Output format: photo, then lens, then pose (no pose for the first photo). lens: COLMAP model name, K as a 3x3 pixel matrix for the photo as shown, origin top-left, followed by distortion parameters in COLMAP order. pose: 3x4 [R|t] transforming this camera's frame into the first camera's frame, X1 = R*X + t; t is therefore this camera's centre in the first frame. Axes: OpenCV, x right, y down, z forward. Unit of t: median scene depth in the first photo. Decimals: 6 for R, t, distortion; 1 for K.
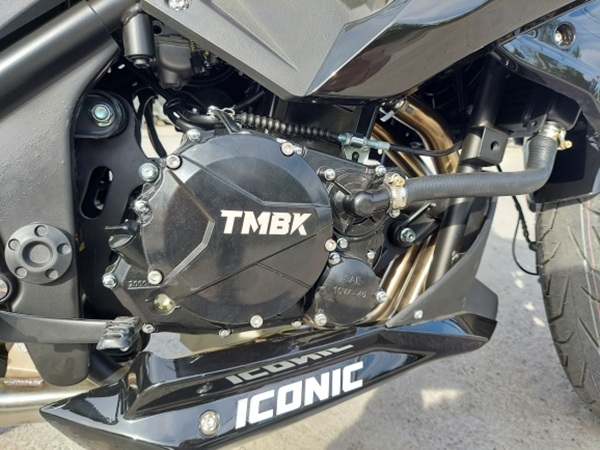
lens RADIAL K [[432.7, 0, 301.0], [0, 432.7, 228.0], [0, 0, 1]] dist [0.049849, -0.068823]
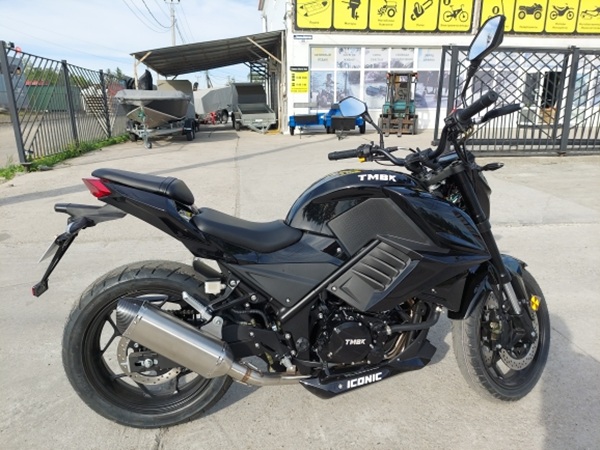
lens RADIAL K [[432.7, 0, 301.0], [0, 432.7, 228.0], [0, 0, 1]] dist [0.049849, -0.068823]
pose [[0.987651, -0.003817, -0.156623, 0.055194], [0.011141, 0.998883, 0.045913, -1.110494], [0.156273, -0.047091, 0.986591, -2.725044]]
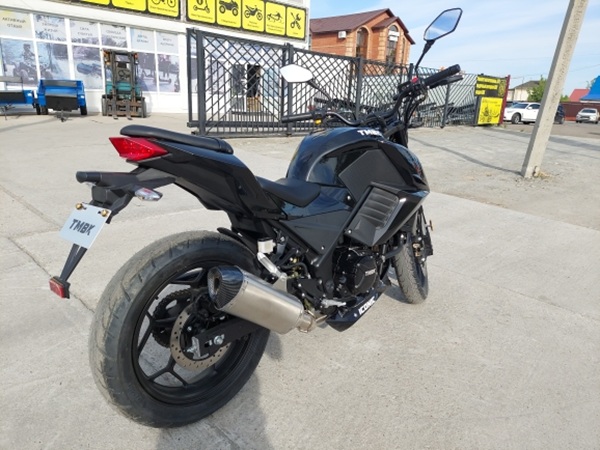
lens RADIAL K [[432.7, 0, 301.0], [0, 432.7, 228.0], [0, 0, 1]] dist [0.049849, -0.068823]
pose [[0.871920, -0.143133, 0.468260, -2.584918], [0.101927, 0.988428, 0.112341, -0.987363], [-0.478921, -0.050224, 0.876420, -2.560755]]
